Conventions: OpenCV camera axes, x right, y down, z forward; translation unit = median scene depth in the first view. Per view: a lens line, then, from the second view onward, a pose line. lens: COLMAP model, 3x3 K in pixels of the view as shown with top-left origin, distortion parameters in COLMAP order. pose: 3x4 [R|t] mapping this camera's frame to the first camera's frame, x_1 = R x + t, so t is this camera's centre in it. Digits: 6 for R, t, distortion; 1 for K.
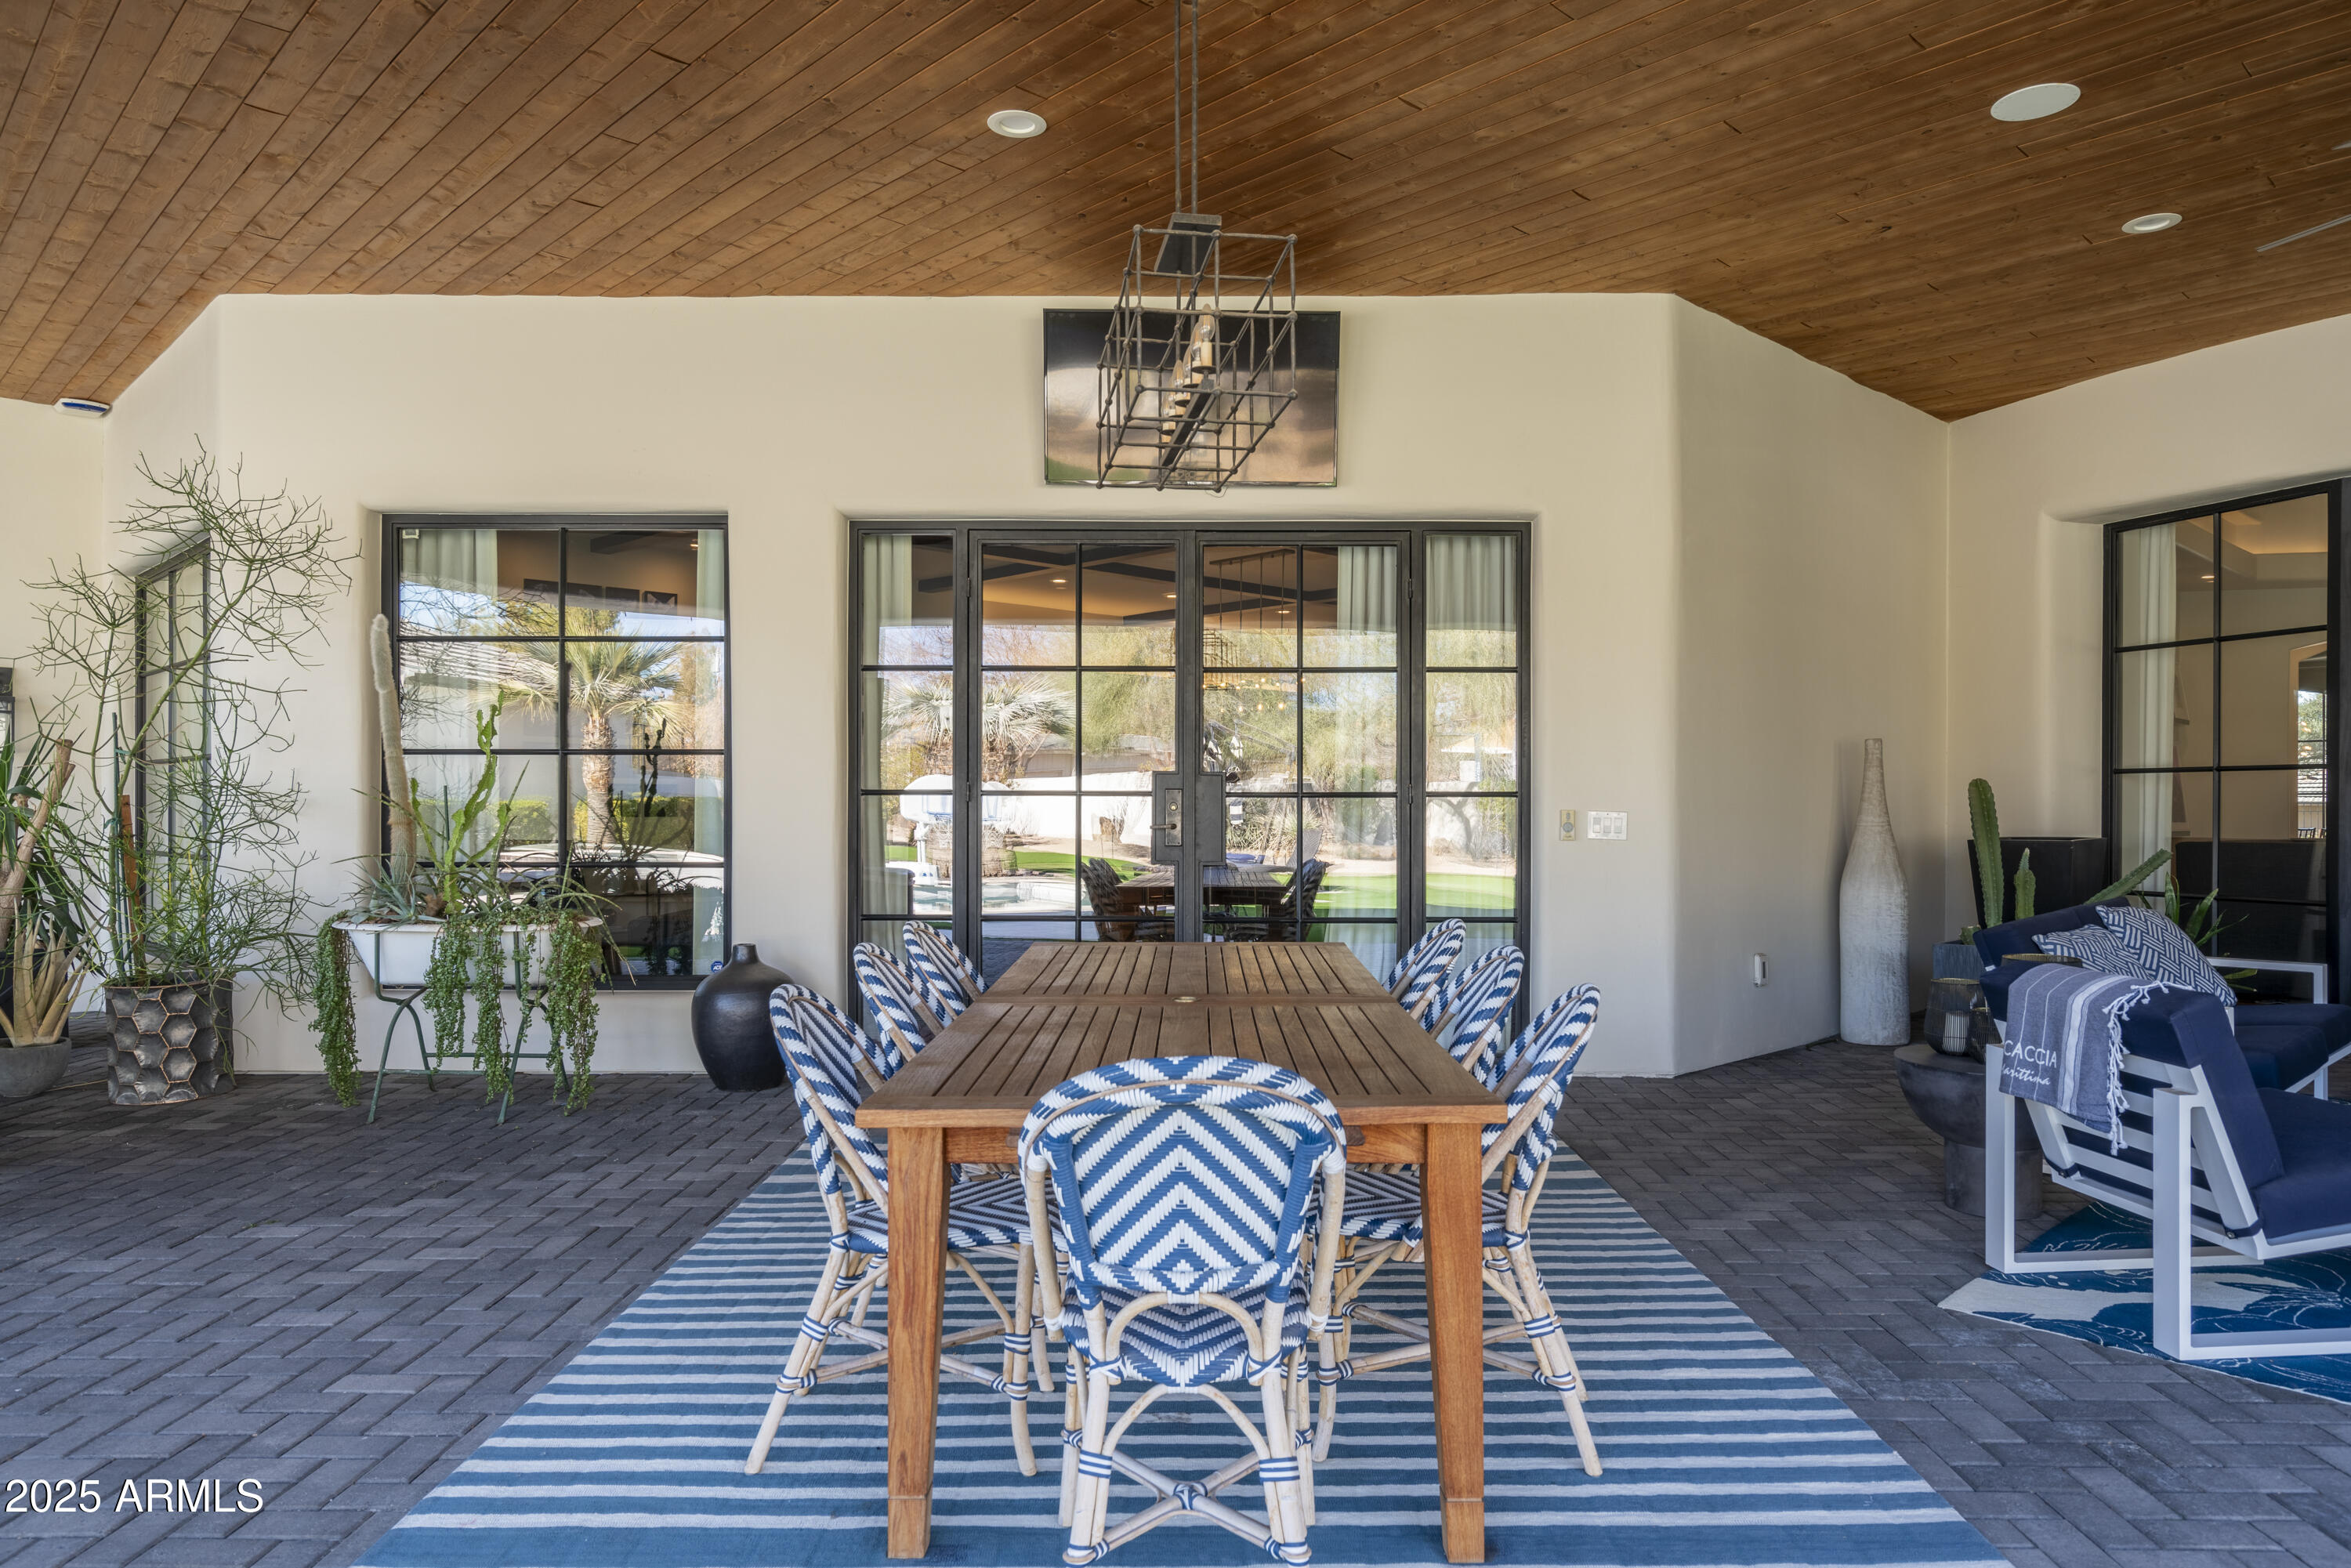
lens RADIAL K [[1484.3, 0, 1172.9], [0, 1484.3, 816.4], [0, 0, 1]] dist [0.007694, 0.000364]
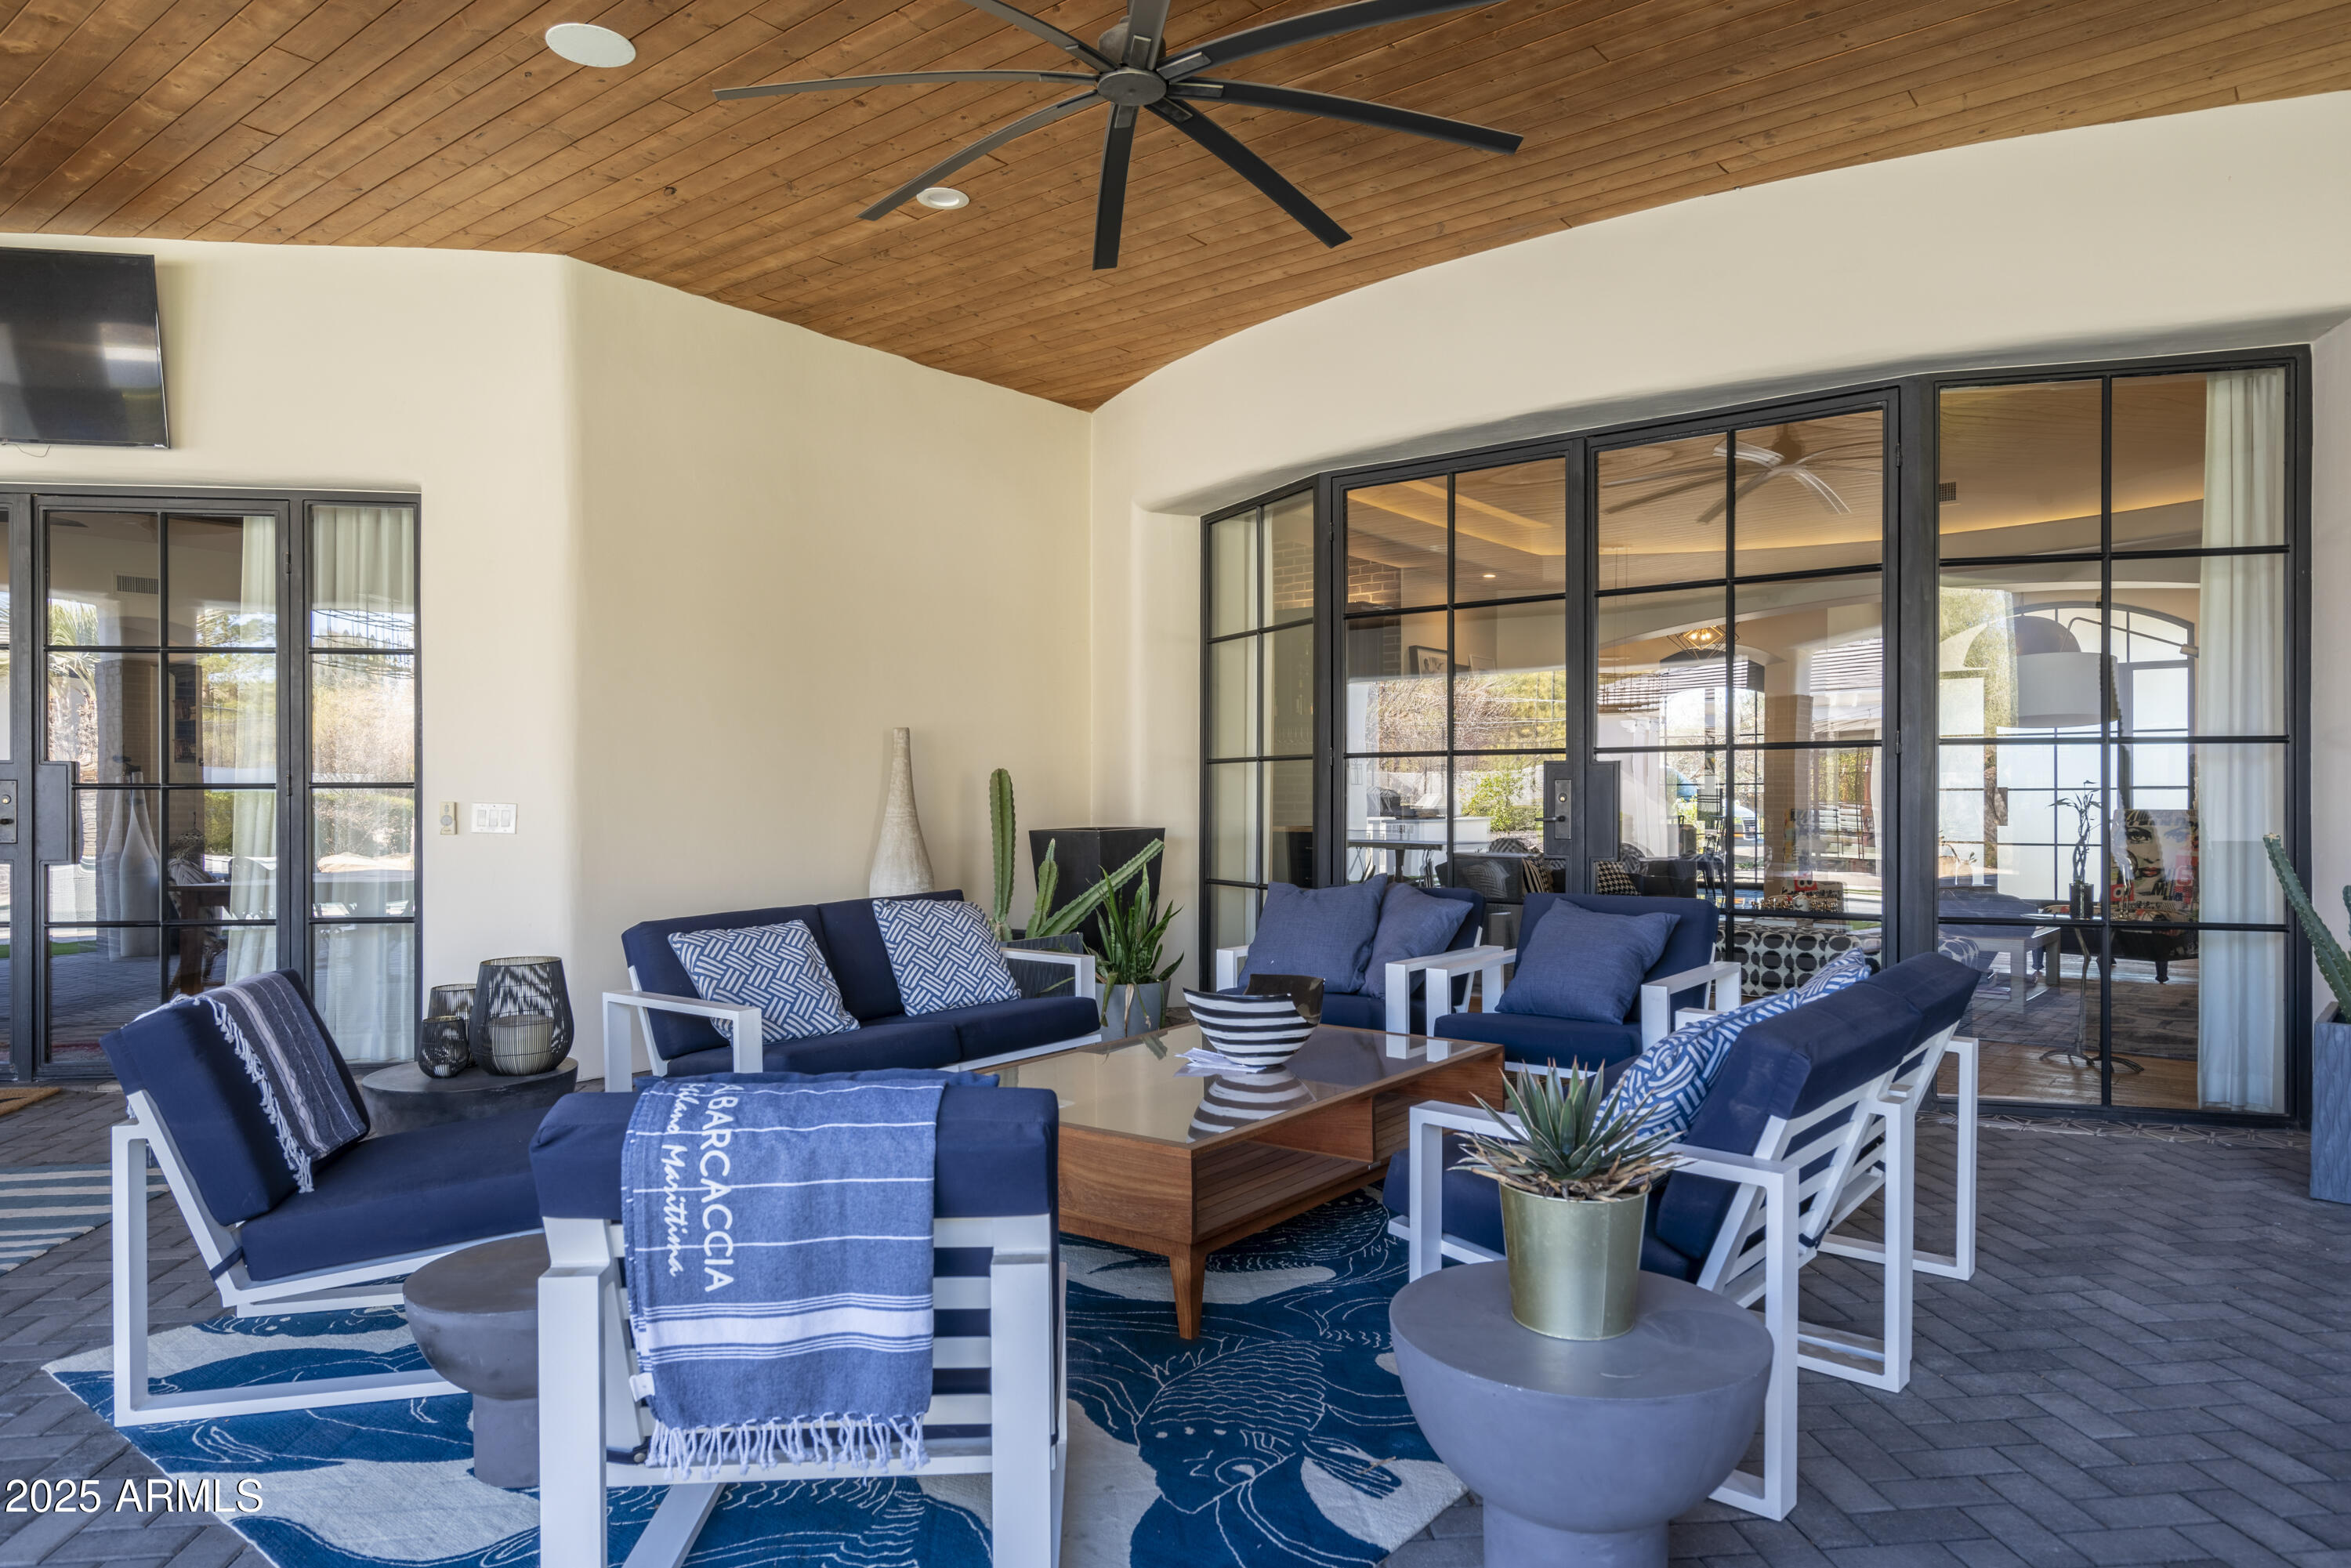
lens RADIAL K [[1463.4, 0, 1174.2], [0, 1463.4, 816.9], [0, 0, 1]] dist [0.018319, -0.000505]
pose [[0.992877, -0.002716, 0.119112, 0.594997], [0.001287, 0.999926, 0.012080, -0.005272], [-0.119136, -0.011840, 0.992807, 0.017045]]
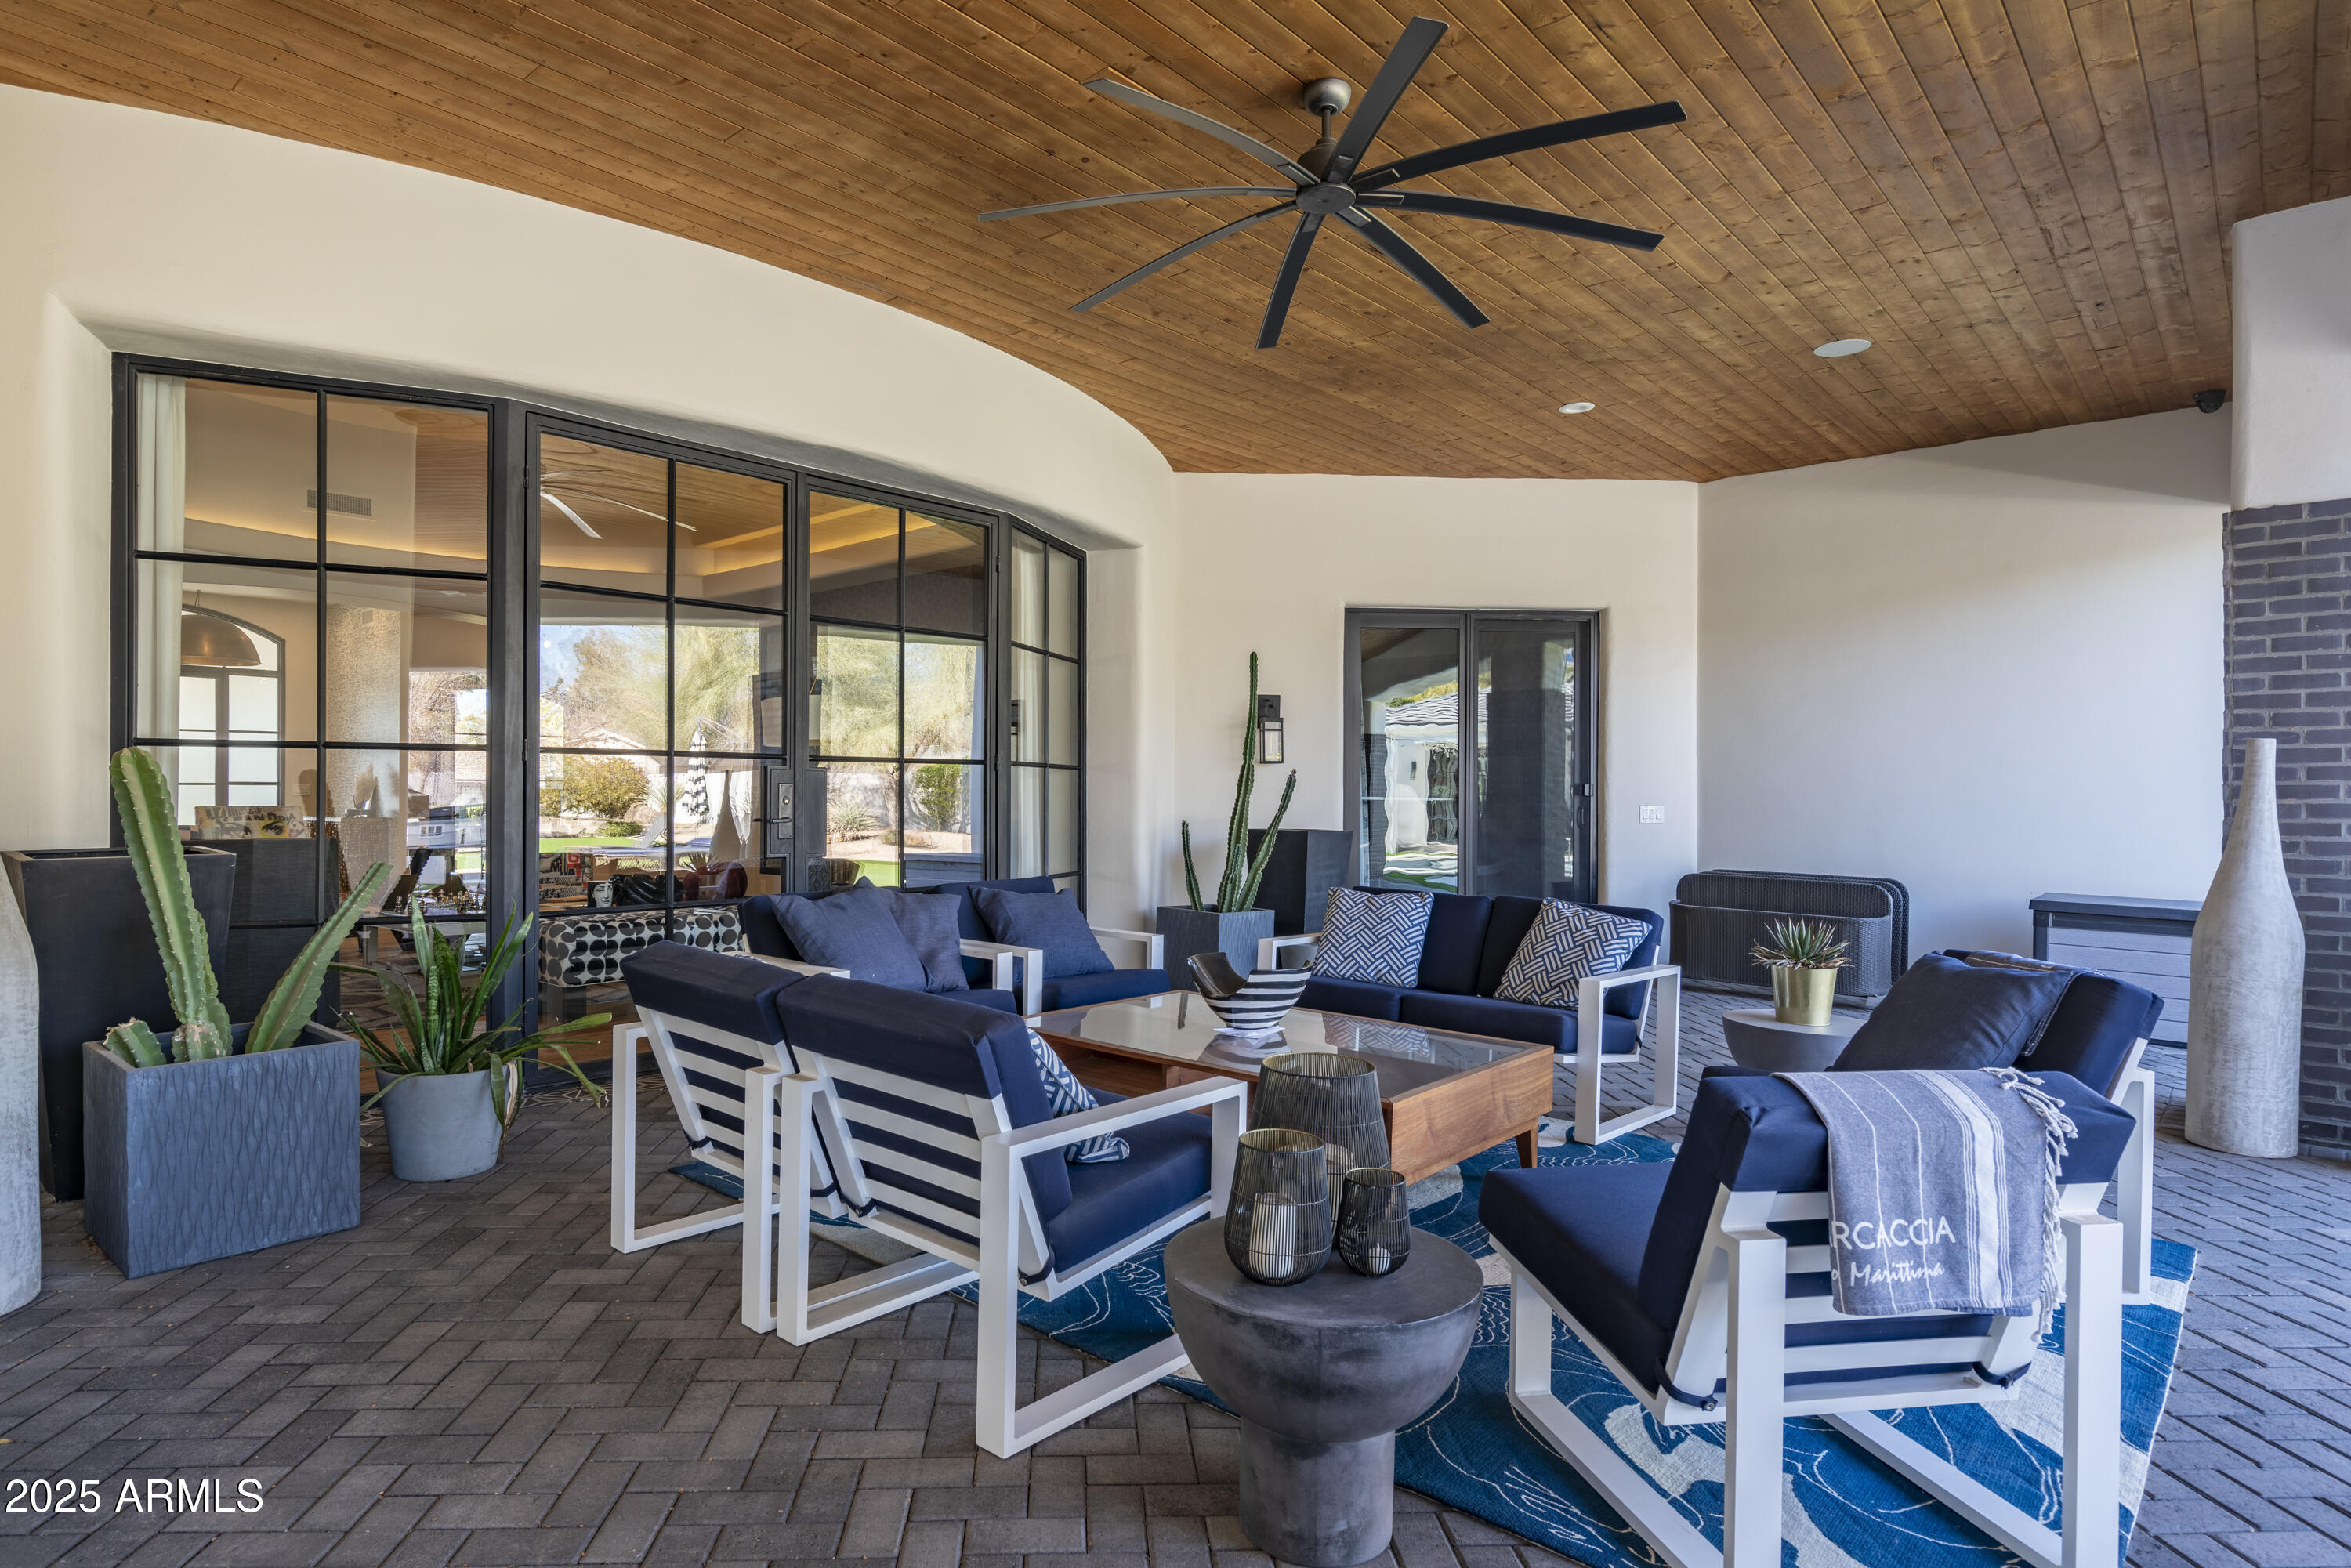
lens RADIAL K [[1301.0, 0, 1144.9], [0, 1301.0, 798.1], [0, 0, 1]] dist [0.003201, 0.001874]
pose [[-0.080443, -0.004275, 0.996750, 0.045150], [-0.000861, 0.999991, 0.004219, -0.011057], [-0.996759, -0.000519, -0.080446, 0.740076]]
